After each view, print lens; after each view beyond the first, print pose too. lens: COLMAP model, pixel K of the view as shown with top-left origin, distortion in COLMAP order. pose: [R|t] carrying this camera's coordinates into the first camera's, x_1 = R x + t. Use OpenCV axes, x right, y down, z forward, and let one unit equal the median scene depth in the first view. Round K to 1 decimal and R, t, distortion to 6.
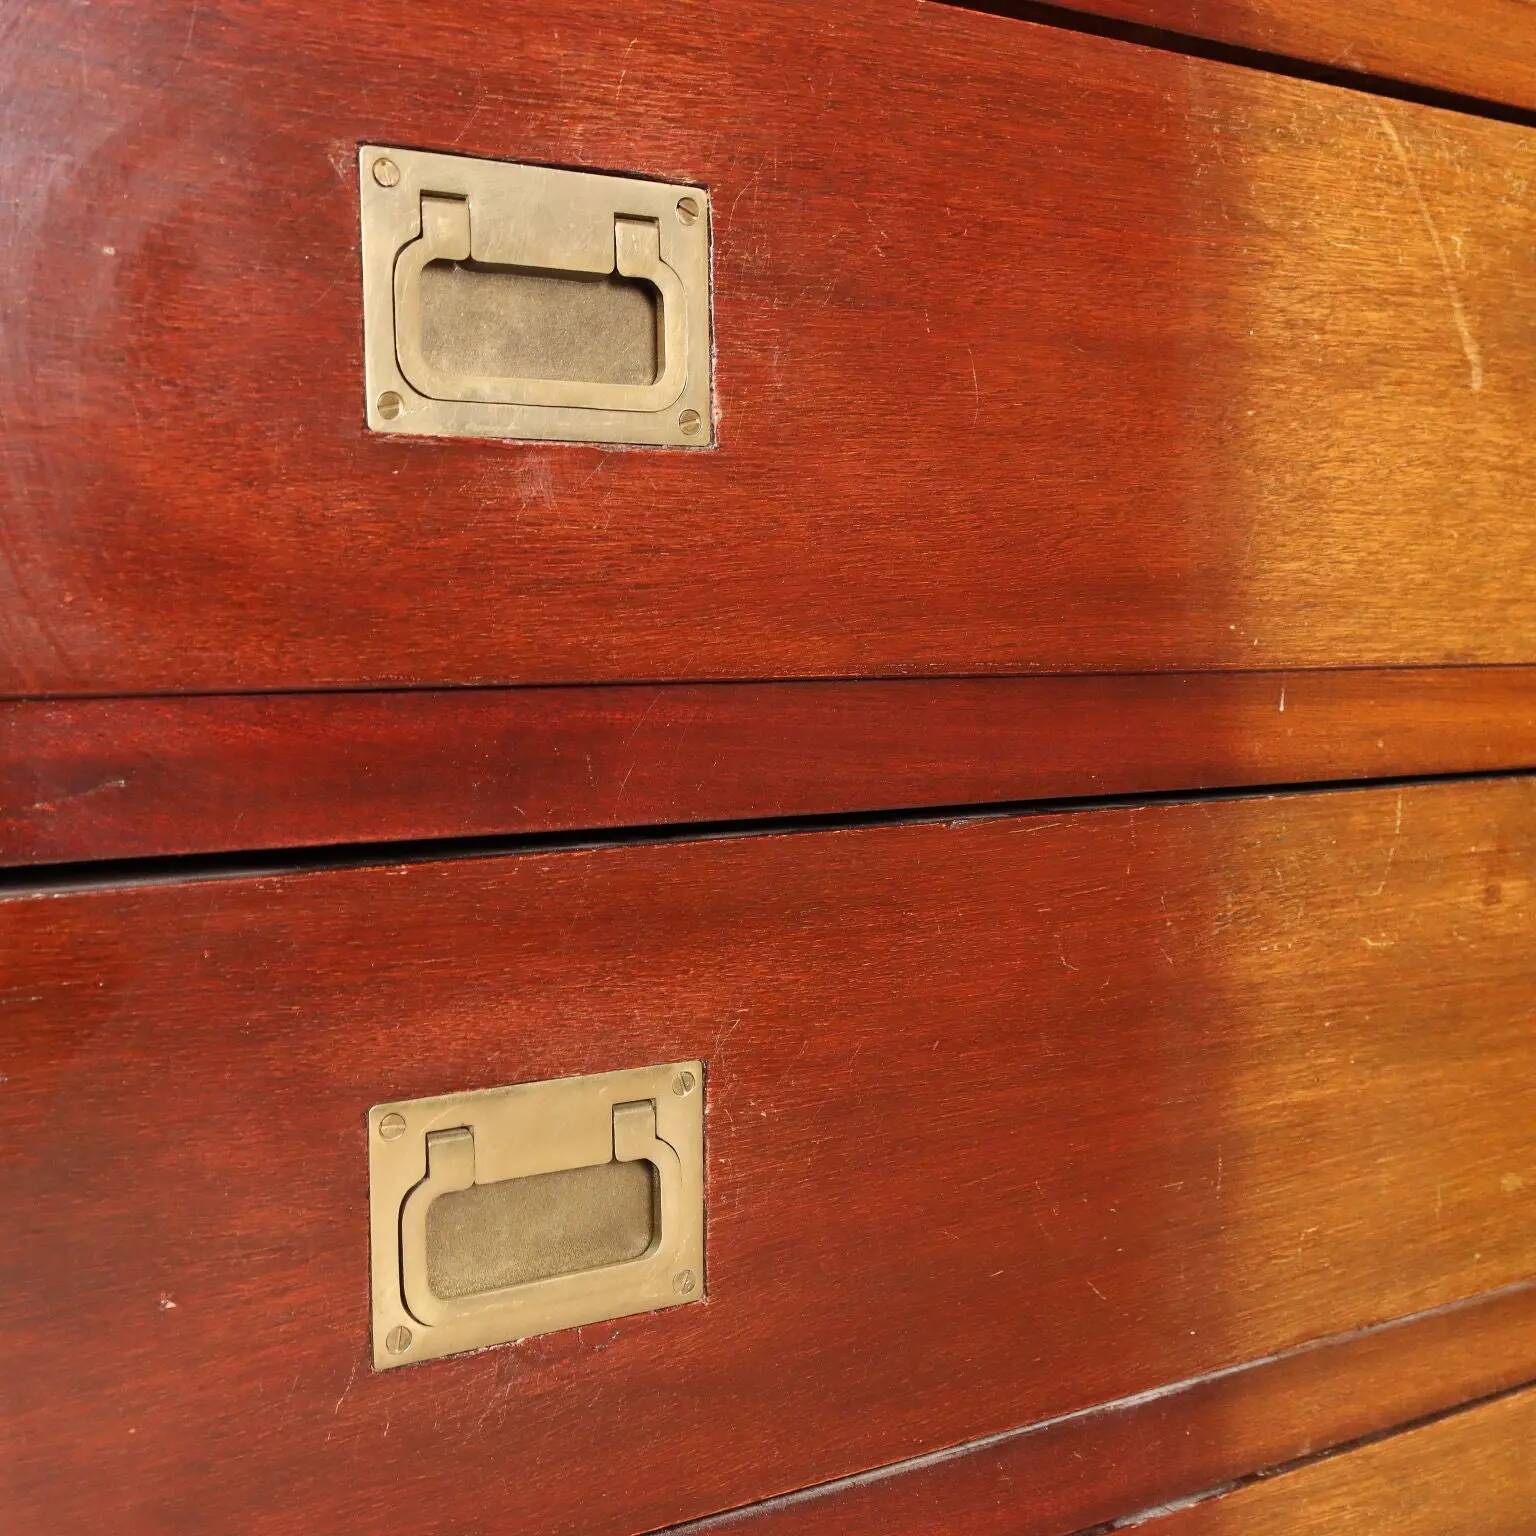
lens RADIAL K [[1999.4, 0, 764.0], [0, 1999.4, 776.7], [0, 0, 1]] dist [0.049913, 0.000000]
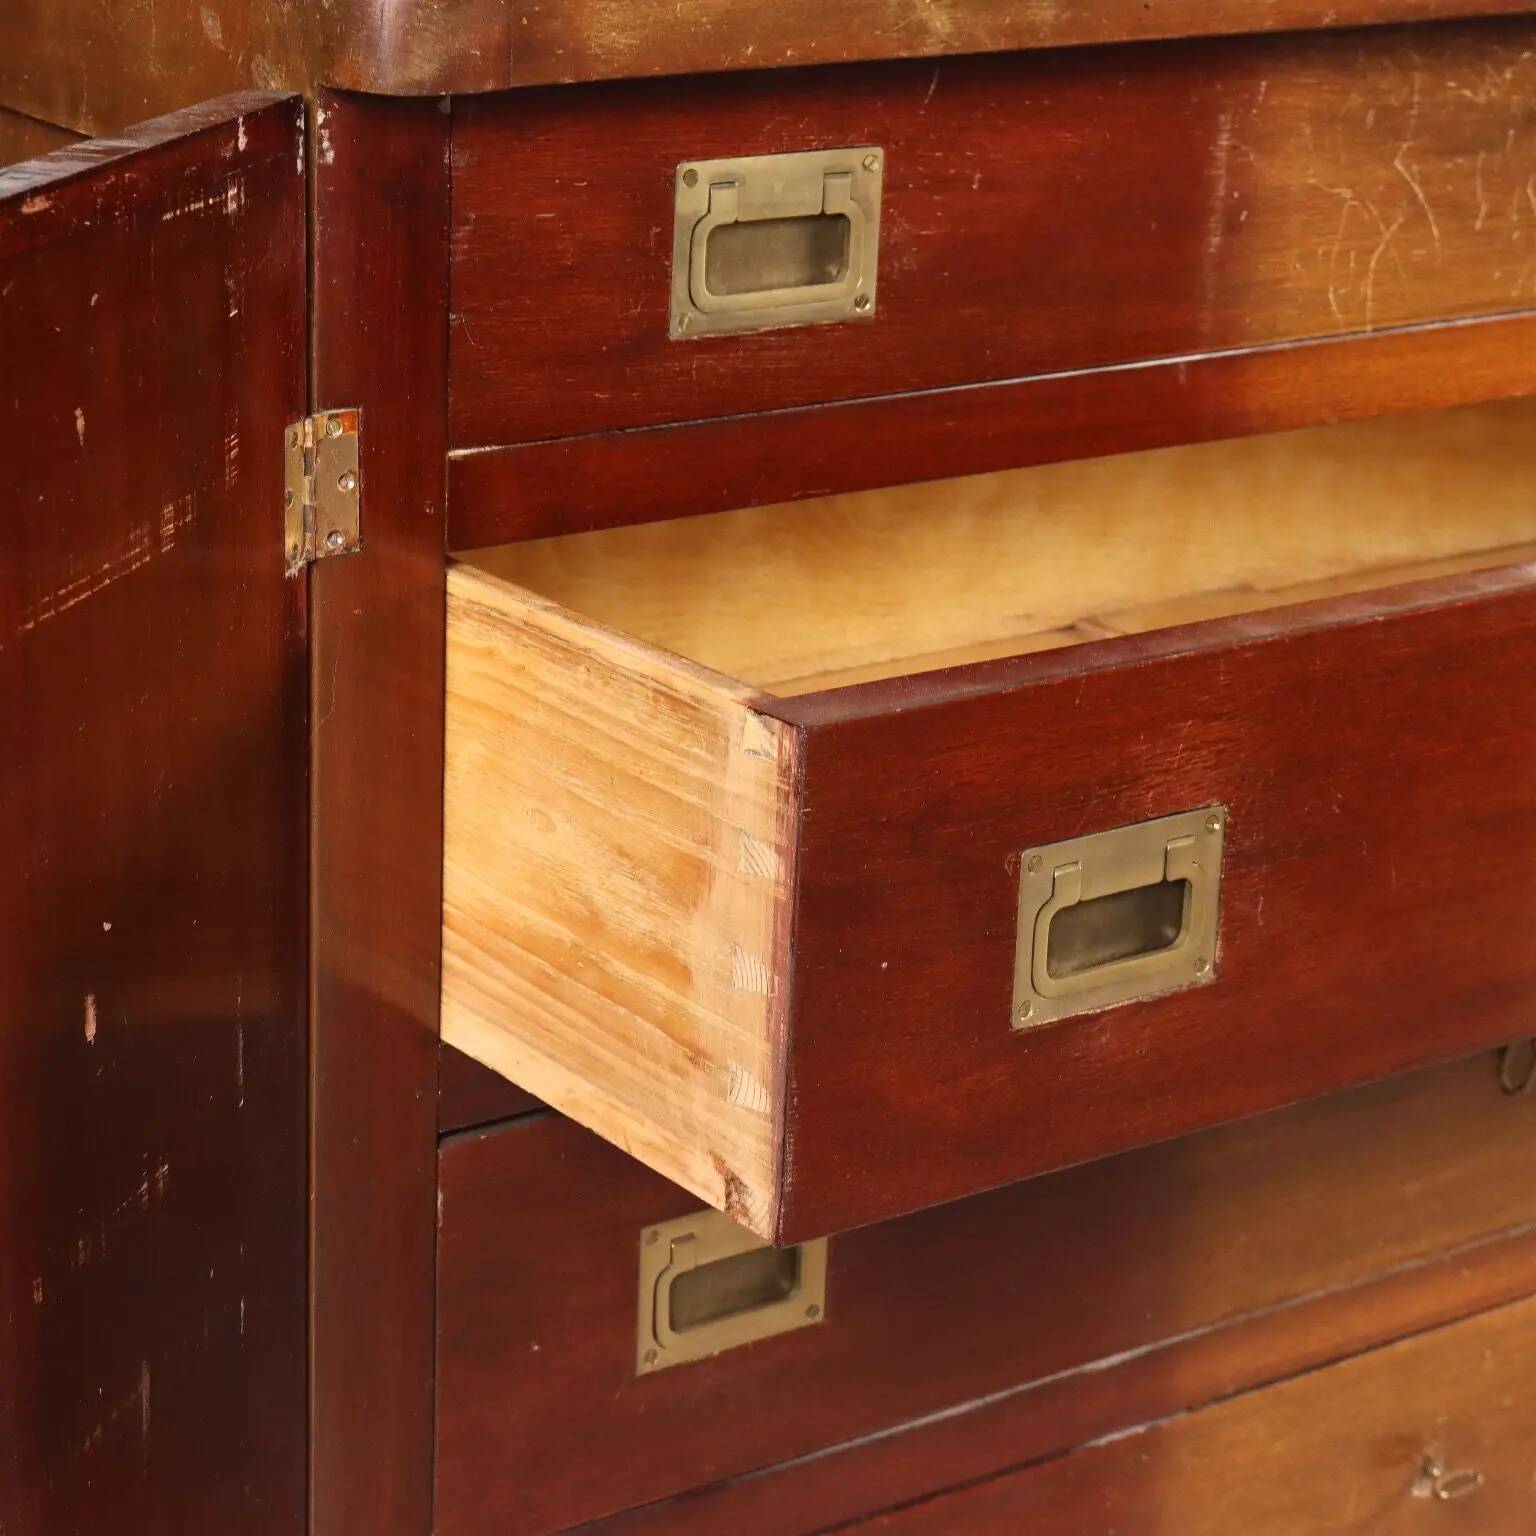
lens RADIAL K [[4040.6, 0, 762.2], [0, 4040.6, 769.1], [0, 0, 1]] dist [0.077705, 0.000000]
pose [[0.998470, 0.015690, 0.053024, -0.205233], [-0.027792, 0.971379, 0.235903, -0.731518], [-0.047805, -0.237016, 0.970329, -1.587238]]
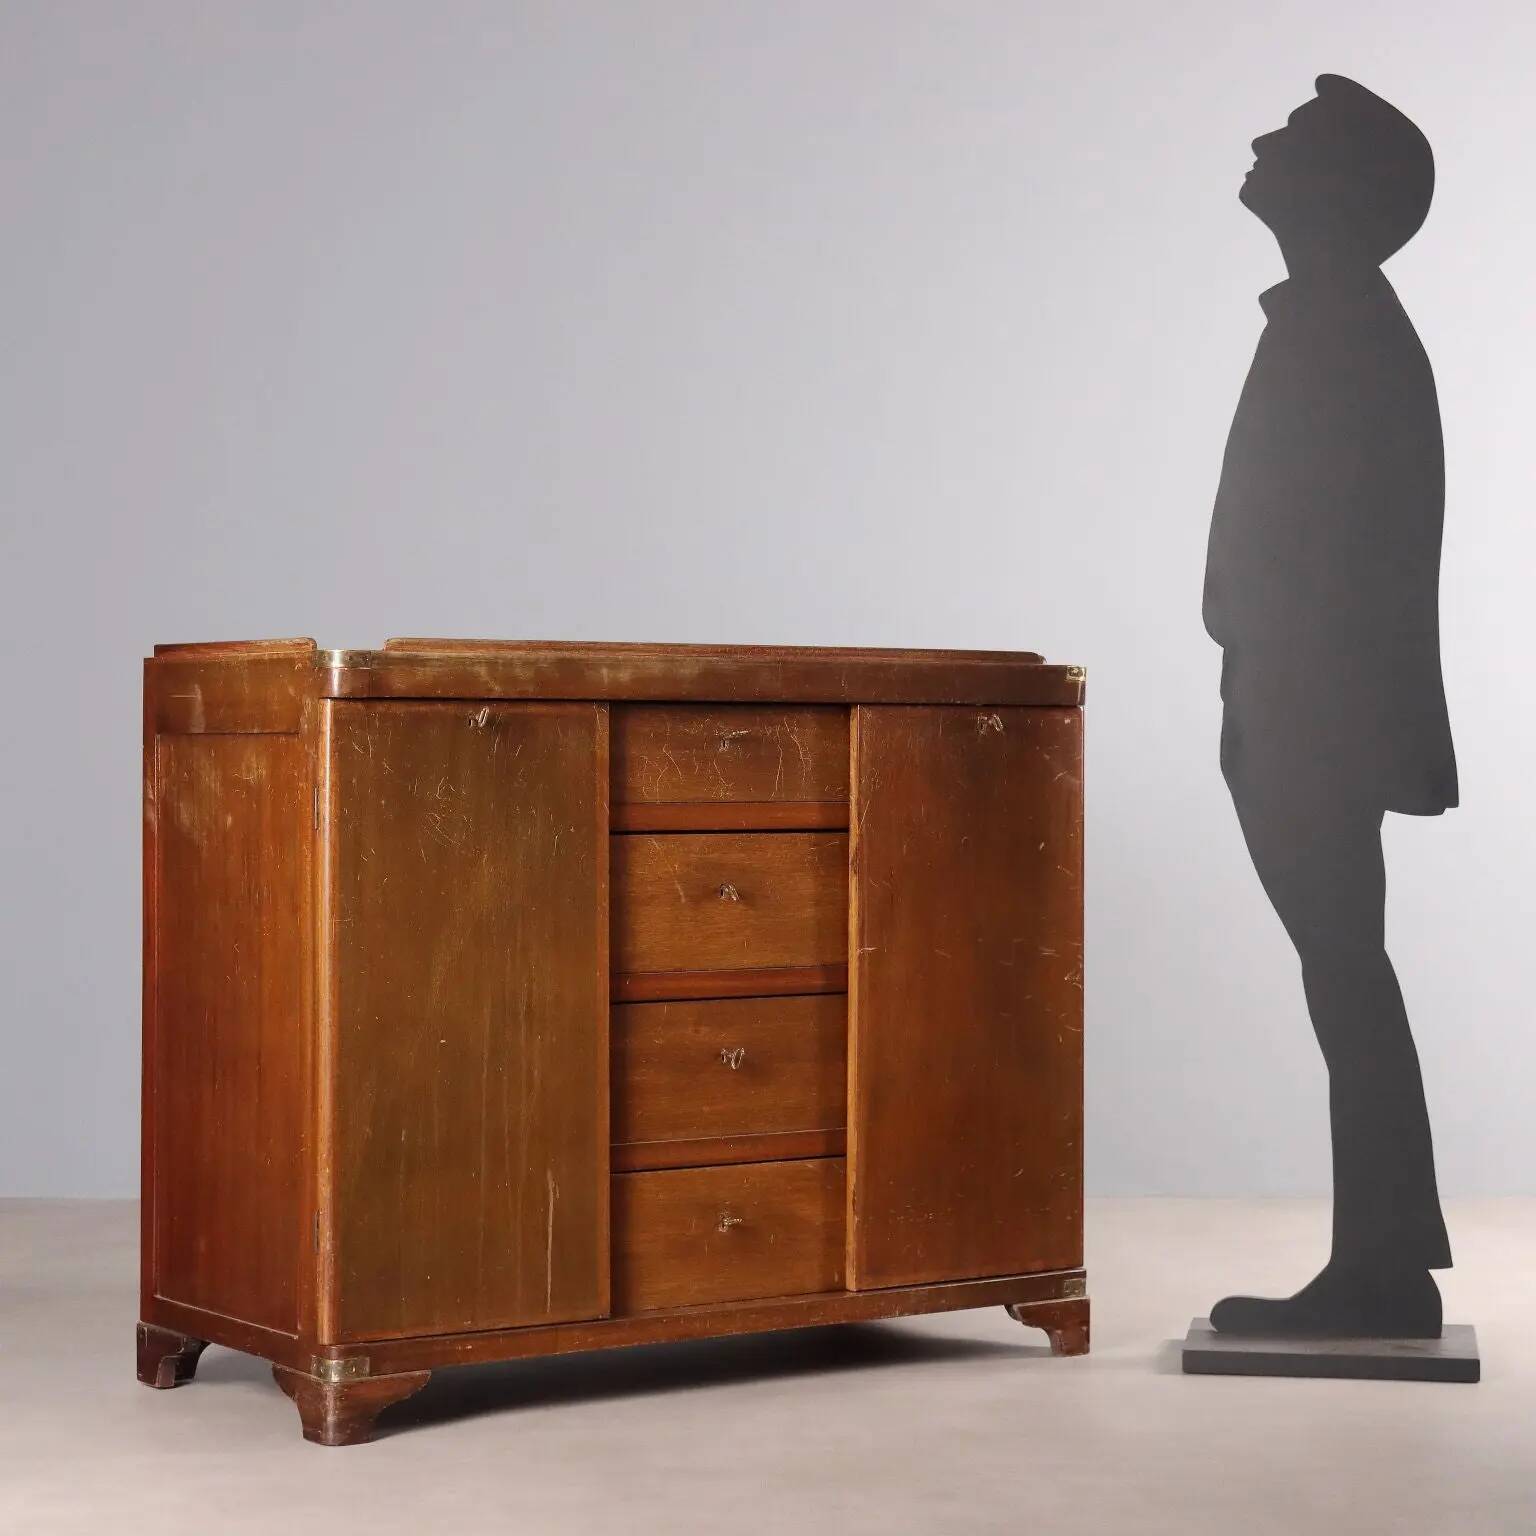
lens RADIAL K [[3767.5, 0, 756.4], [0, 3767.5, 769.2], [0, 0, 1]] dist [0.013743, 0.000000]
pose [[0.999911, -0.005216, 0.012289, 0.423999], [0.006198, 0.996671, -0.081291, 0.157476], [-0.011824, 0.081360, 0.996615, -6.684173]]
